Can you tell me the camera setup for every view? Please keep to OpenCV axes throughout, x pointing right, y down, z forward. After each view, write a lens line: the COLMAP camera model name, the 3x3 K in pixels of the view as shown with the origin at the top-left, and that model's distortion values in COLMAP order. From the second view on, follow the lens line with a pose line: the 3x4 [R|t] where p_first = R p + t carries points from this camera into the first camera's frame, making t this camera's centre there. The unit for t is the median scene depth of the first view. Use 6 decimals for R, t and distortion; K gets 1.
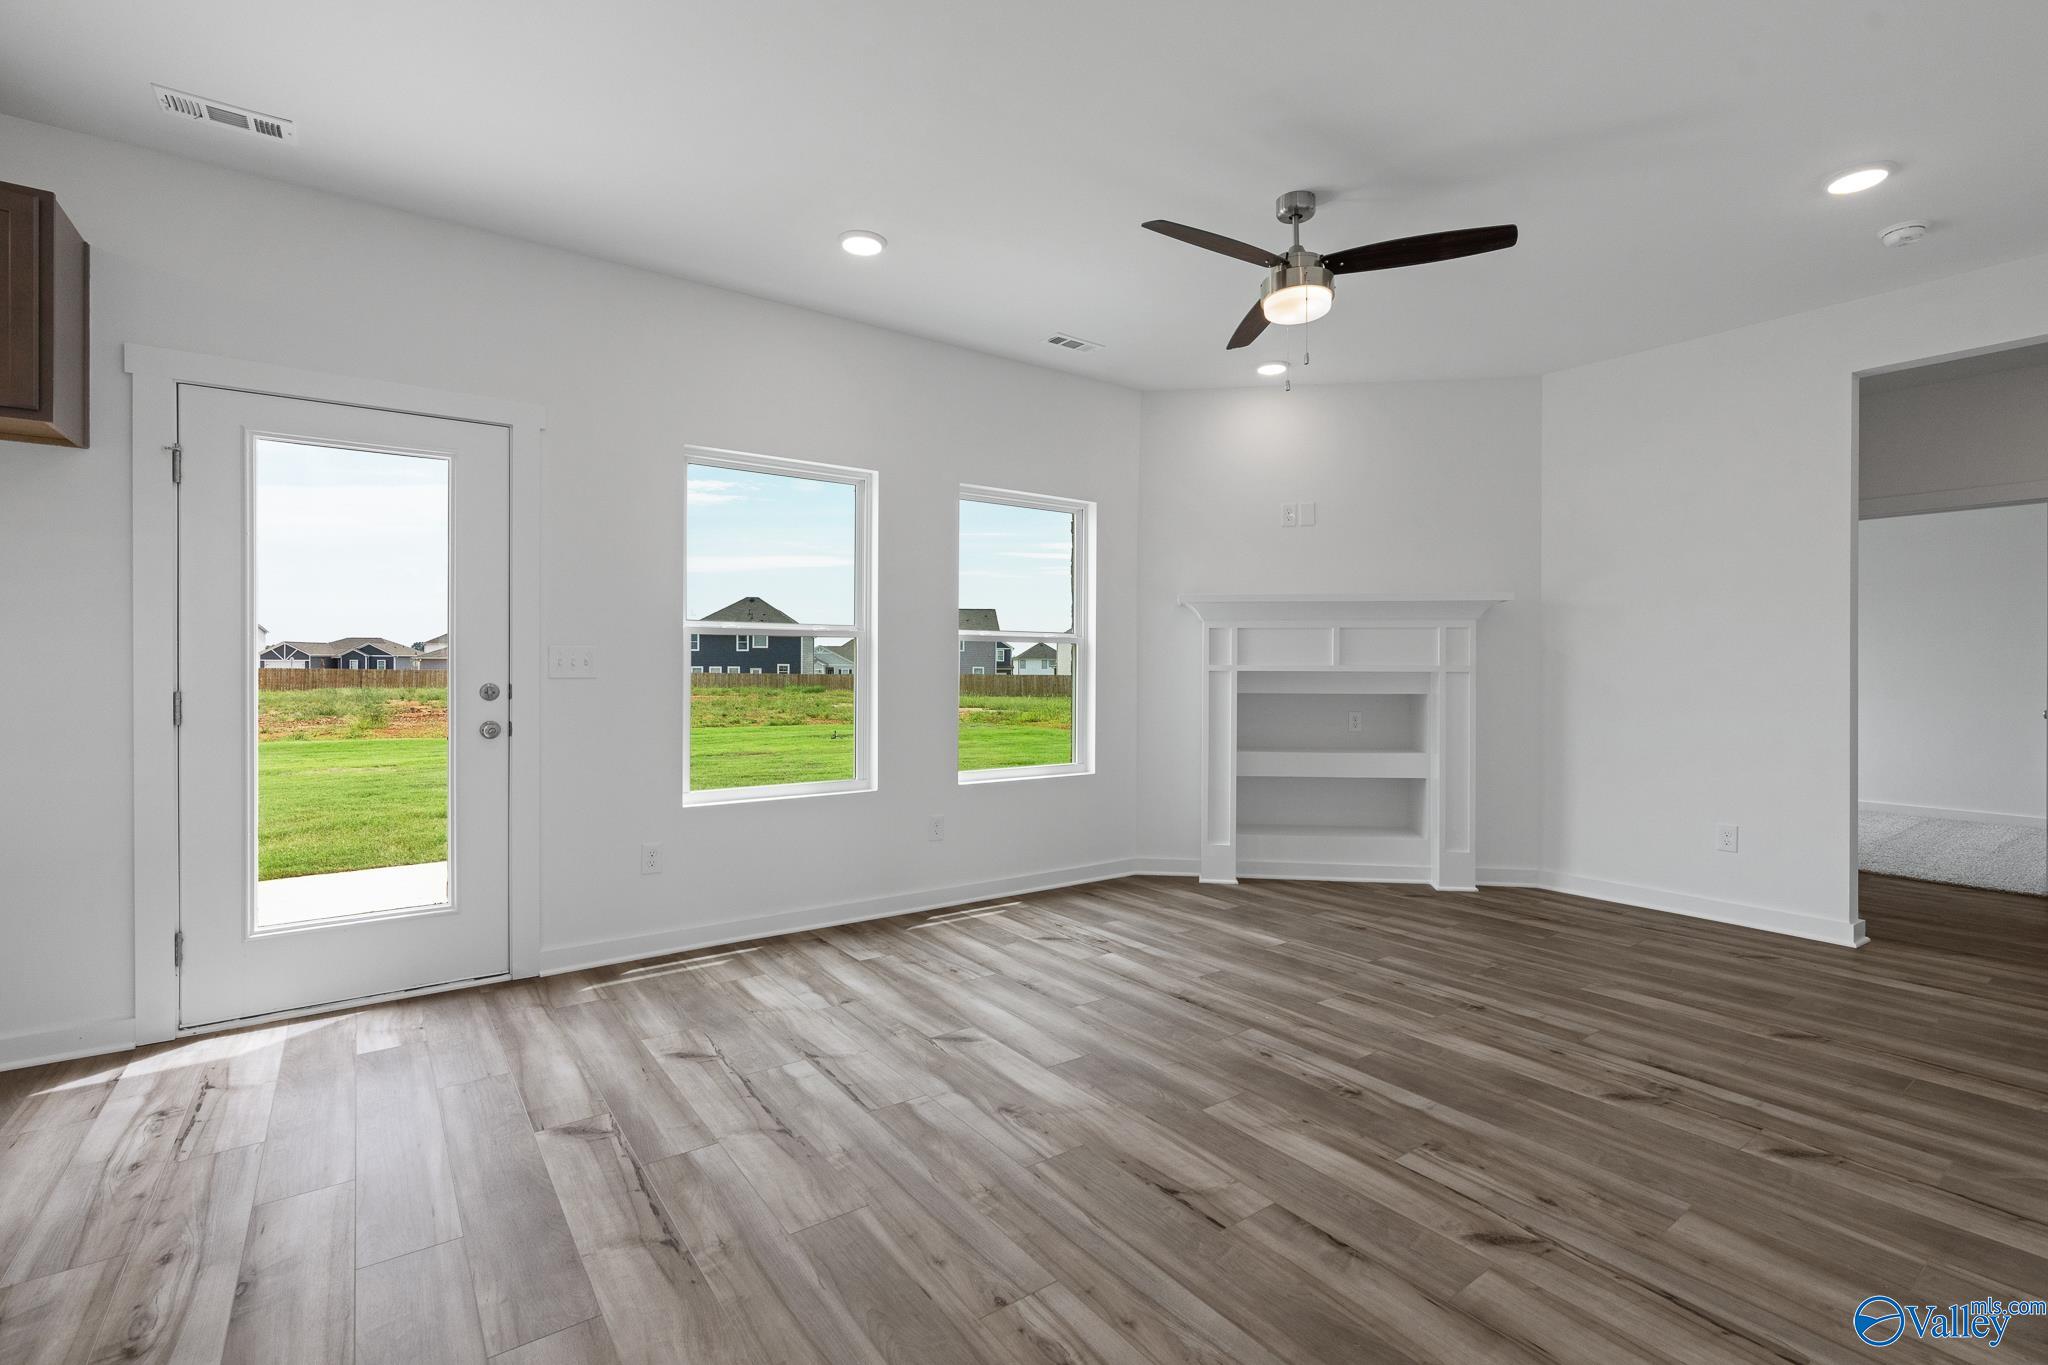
lens RADIAL K [[928.7, 0, 1046.3], [0, 928.7, 662.6], [0, 0, 1]] dist [-0.006953, 0.001867]
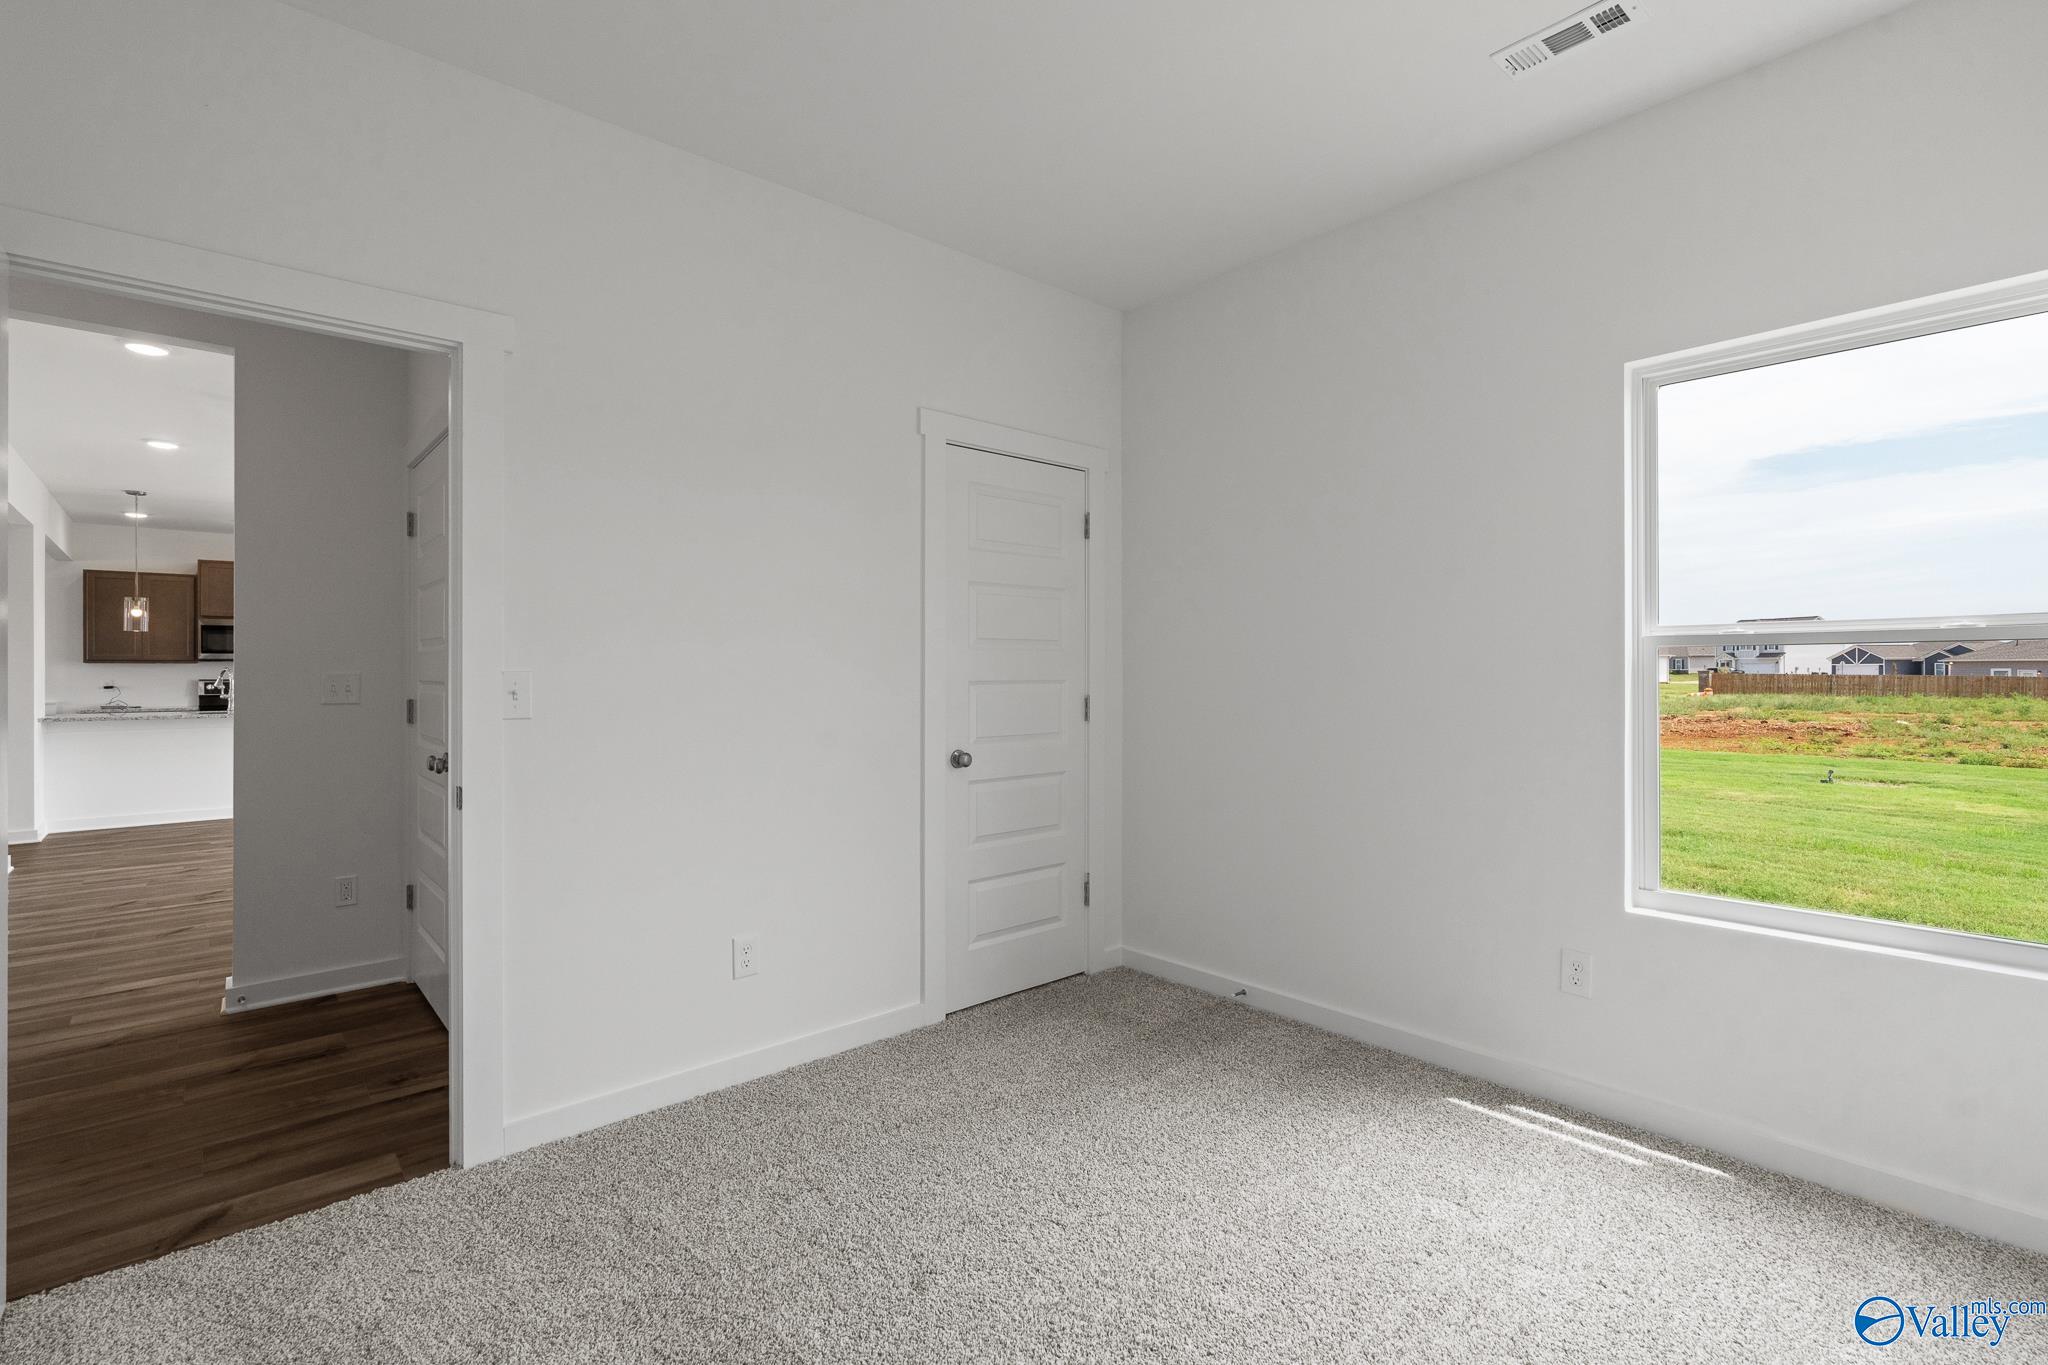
lens RADIAL K [[928.7, 0, 1009.1], [0, 928.7, 668.5], [0, 0, 1]] dist [-0.006953, 0.001867]
pose [[0.073059, -0.008539, -0.997291, 2.375261], [0.009960, 0.999920, -0.007832, -0.003042], [0.997278, -0.009361, 0.073138, 2.205496]]
